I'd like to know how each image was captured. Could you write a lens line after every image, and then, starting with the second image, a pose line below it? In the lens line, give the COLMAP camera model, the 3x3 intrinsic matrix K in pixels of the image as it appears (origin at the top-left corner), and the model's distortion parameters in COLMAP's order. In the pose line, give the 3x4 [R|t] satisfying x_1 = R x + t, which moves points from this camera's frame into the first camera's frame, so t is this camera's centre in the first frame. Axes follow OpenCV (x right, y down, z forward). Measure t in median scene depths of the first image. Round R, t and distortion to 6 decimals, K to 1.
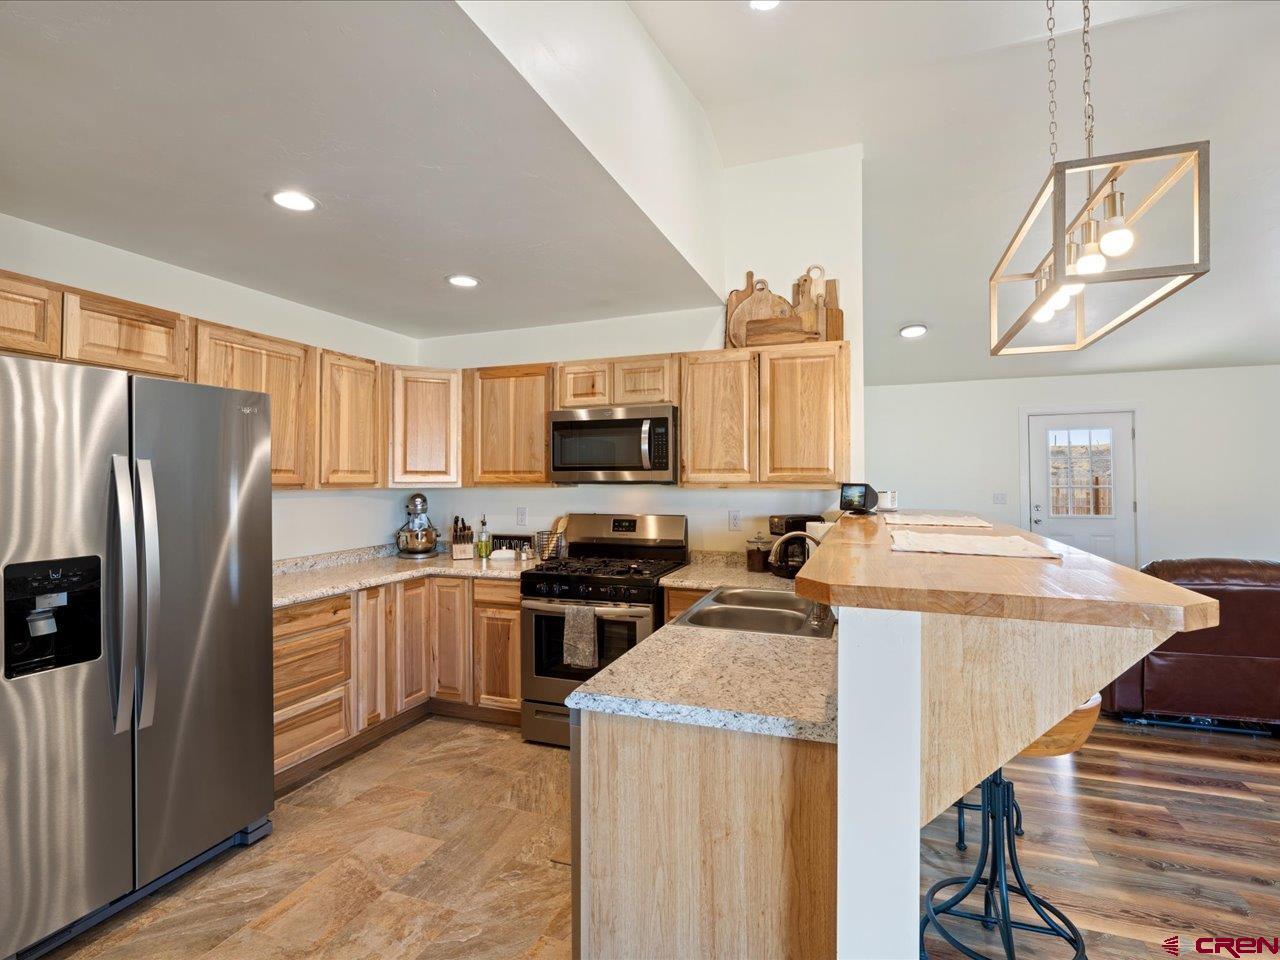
lens RADIAL K [[637.2, 0, 630.5], [0, 637.2, 473.8], [0, 0, 1]] dist [0.001211, 0.000826]
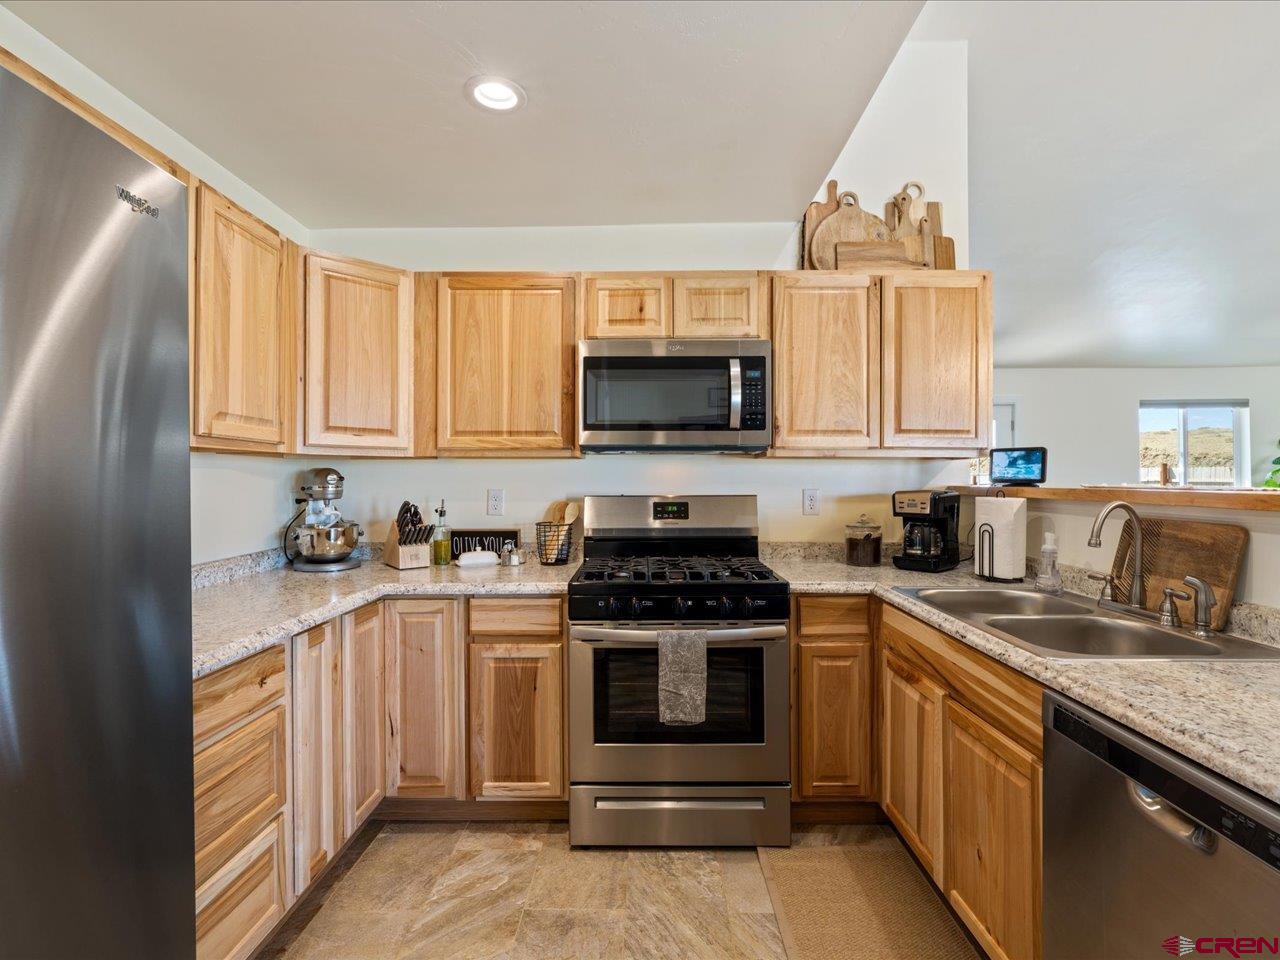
lens RADIAL K [[637.2, 0, 645.3], [0, 637.2, 478.7], [0, 0, 1]] dist [0.001211, 0.000826]
pose [[0.938080, 0.002536, 0.346408, -0.305229], [-0.004870, 0.999971, 0.005869, 0.043678], [-0.346383, -0.007193, 0.938066, 0.360628]]
